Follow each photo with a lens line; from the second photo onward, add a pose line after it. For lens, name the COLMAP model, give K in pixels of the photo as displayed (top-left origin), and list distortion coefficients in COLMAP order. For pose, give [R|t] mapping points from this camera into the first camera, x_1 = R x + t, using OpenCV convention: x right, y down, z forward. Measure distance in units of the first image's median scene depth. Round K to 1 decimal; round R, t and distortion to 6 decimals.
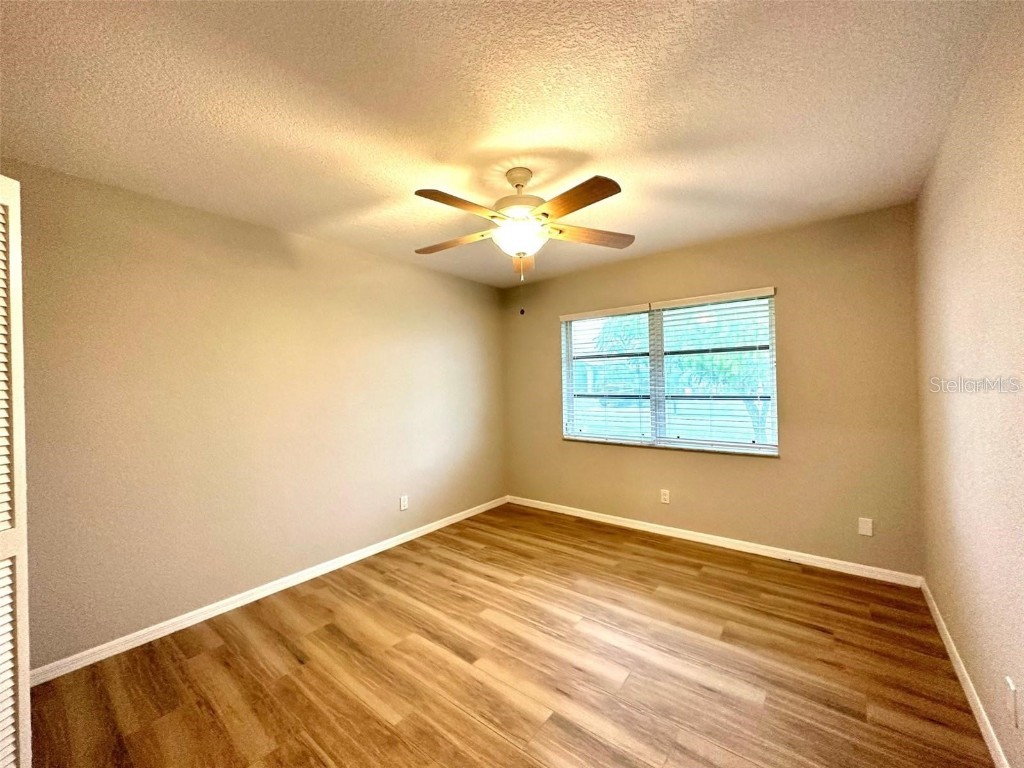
lens RADIAL K [[405.7, 0, 511.6], [0, 405.7, 382.1], [0, 0, 1]] dist [-0.001618, -0.000035]
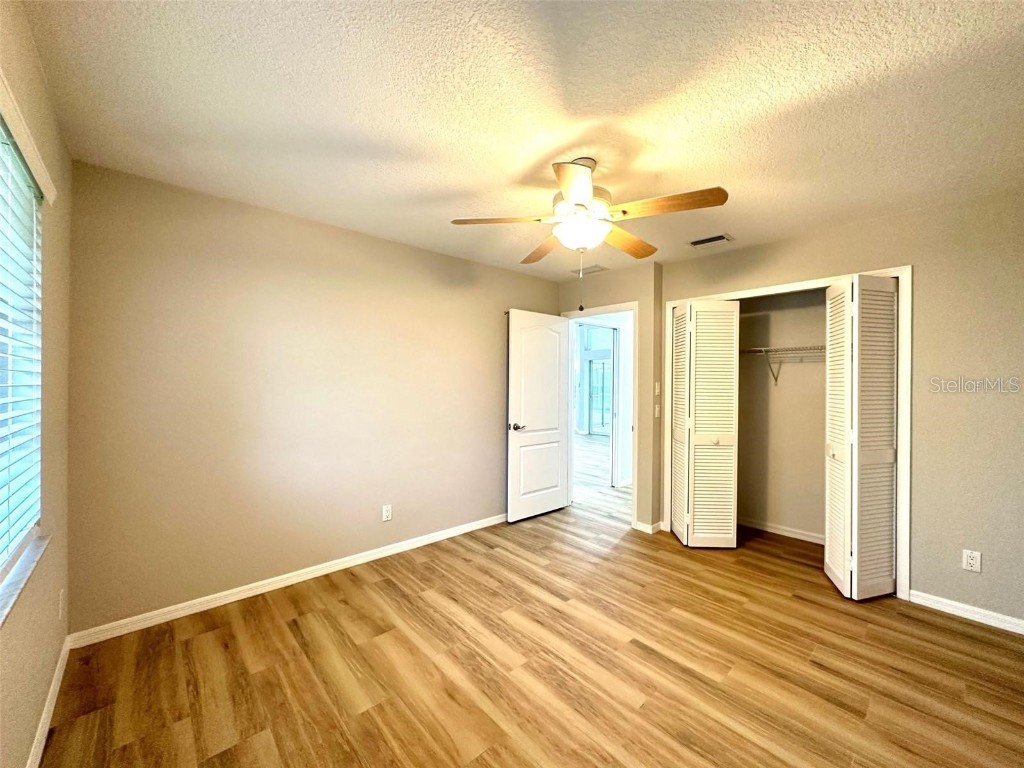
lens RADIAL K [[405.7, 0, 511.6], [0, 405.7, 382.1], [0, 0, 1]] dist [-0.001618, -0.000035]
pose [[-0.985938, 0.014905, 0.166443, 0.032181], [0.014219, 0.999885, -0.005312, 0.006146], [-0.166503, -0.002871, -0.986037, 1.975851]]
